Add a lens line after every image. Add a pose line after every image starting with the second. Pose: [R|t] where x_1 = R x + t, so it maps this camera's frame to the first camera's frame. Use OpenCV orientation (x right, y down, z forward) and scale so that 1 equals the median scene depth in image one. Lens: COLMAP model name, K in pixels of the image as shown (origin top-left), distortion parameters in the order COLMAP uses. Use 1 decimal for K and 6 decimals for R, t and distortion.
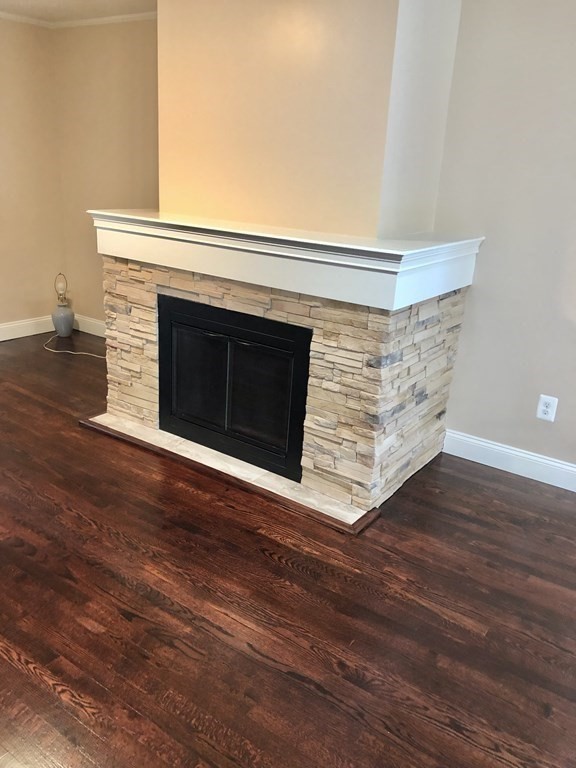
lens RADIAL K [[642.6, 0, 292.1], [0, 642.6, 390.7], [0, 0, 1]] dist [0.011822, -0.003933]
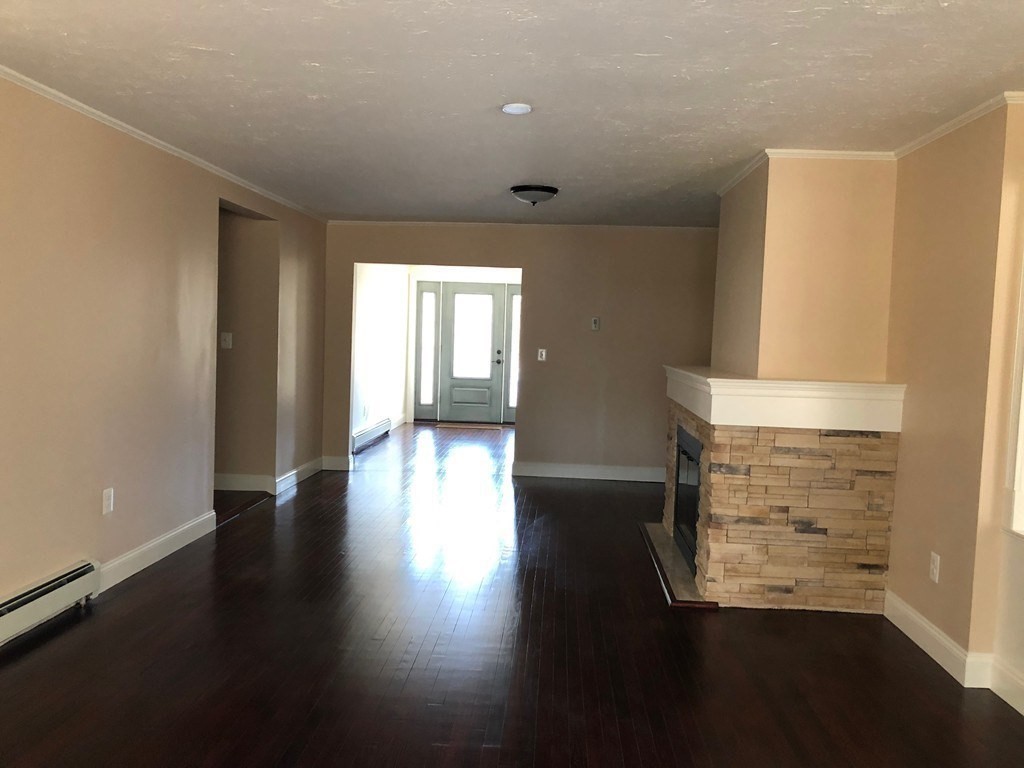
lens RADIAL K [[844.0, 0, 518.4], [0, 844.0, 389.6], [0, 0, 1]] dist [0.010967, 0.006220]
pose [[0.527376, 0.016345, -0.849475, 1.113412], [-0.285195, 0.945211, -0.158869, 0.149583], [0.800336, 0.326050, 0.503144, -0.132880]]
